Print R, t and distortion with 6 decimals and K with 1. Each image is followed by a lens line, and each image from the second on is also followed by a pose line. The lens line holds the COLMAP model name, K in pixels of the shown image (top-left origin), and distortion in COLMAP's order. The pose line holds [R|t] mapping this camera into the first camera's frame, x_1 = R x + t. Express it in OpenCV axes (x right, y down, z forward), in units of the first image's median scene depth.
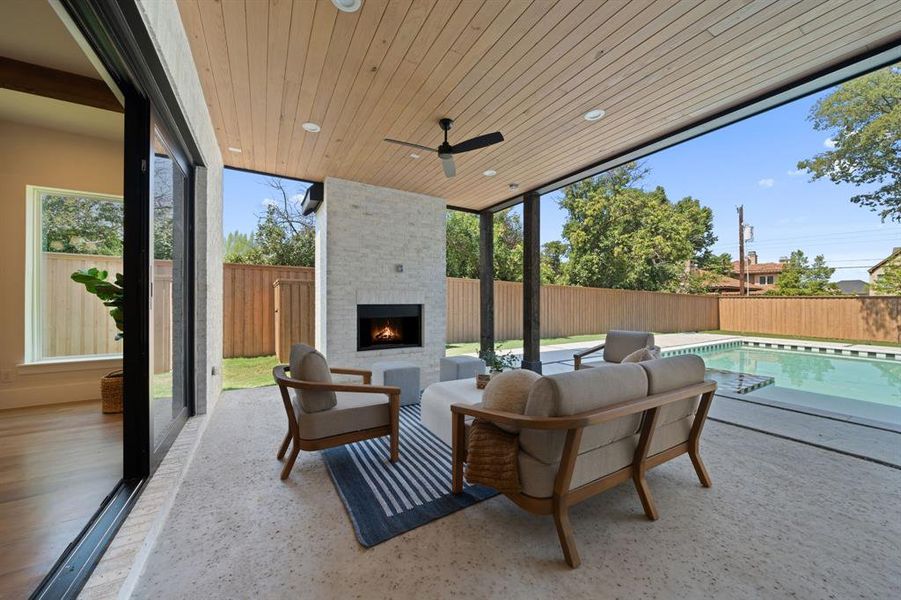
lens RADIAL K [[322.8, 0, 432.8], [0, 322.8, 300.7], [0, 0, 1]] dist [-0.000299, -0.000154]
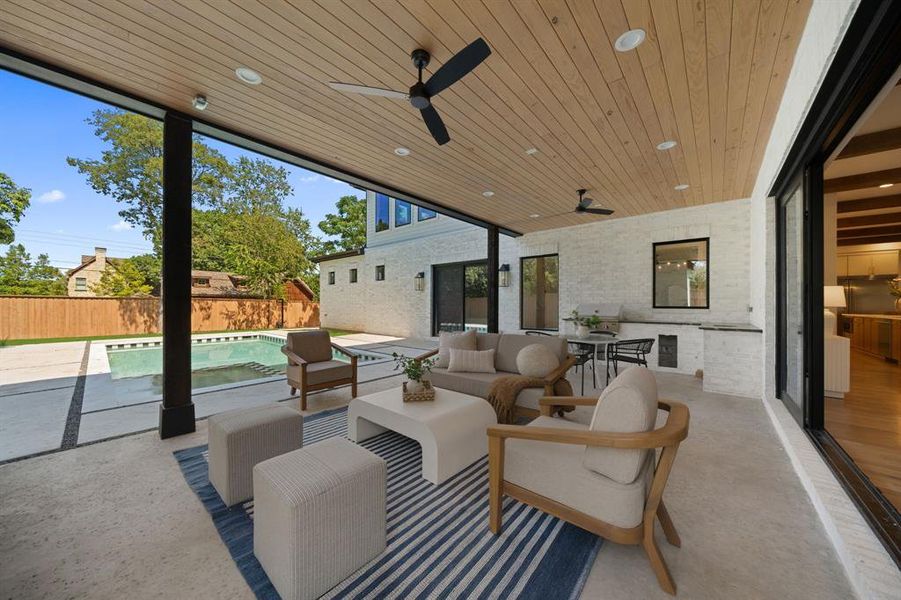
lens RADIAL K [[315.2, 0, 450.5], [0, 315.2, 300.0], [0, 0, 1]] dist [-0.000280, -0.000047]
pose [[-0.365123, 0.007756, 0.930927, -0.386223], [-0.005615, 0.999929, -0.010534, 0.001753], [-0.930942, -0.009073, -0.365054, 0.714741]]
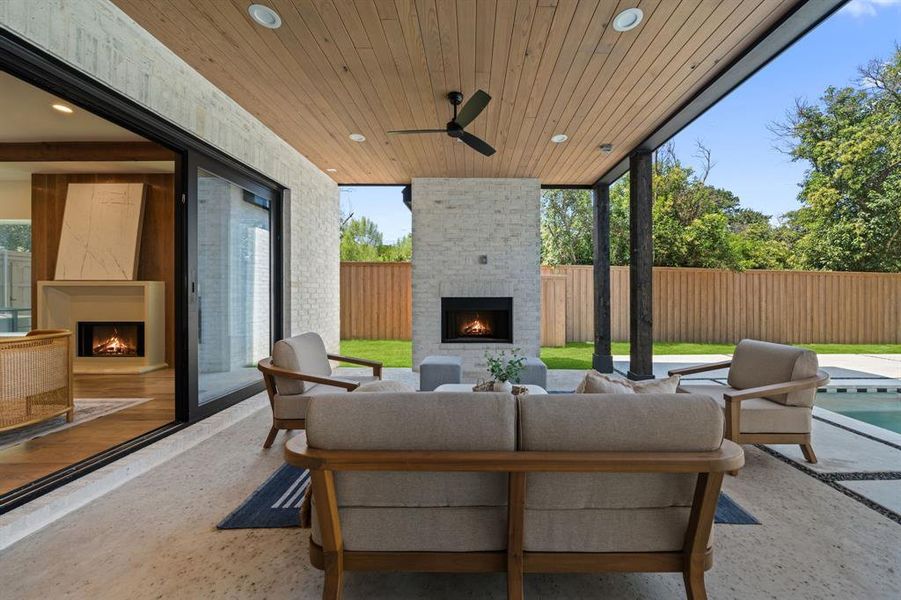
lens RADIAL K [[319.0, 0, 466.1], [0, 319.0, 292.7], [0, 0, 1]] dist [-0.003316, -0.000154]
pose [[0.873385, -0.001564, -0.487028, 0.298860], [0.002212, 0.999997, 0.000756, -0.003159], [0.487025, -0.001738, 0.873386, 0.142616]]
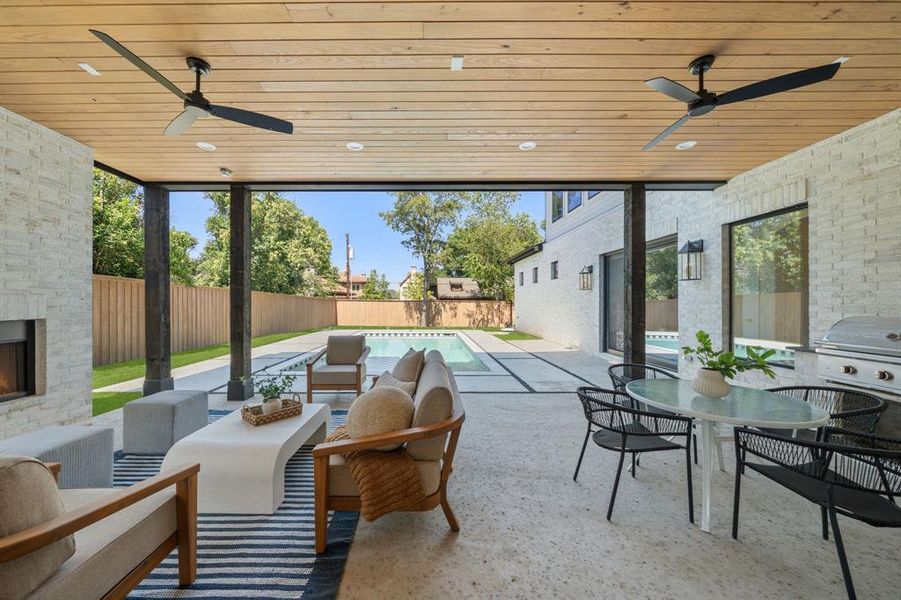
lens RADIAL K [[322.8, 0, 432.8], [0, 322.8, 300.7], [0, 0, 1]] dist [-0.000299, -0.000154]
pose [[0.479897, 0.002421, 0.877322, -0.197750], [-0.000964, 0.999997, -0.002233, -0.021225], [-0.877325, 0.000226, 0.479898, 0.128773]]
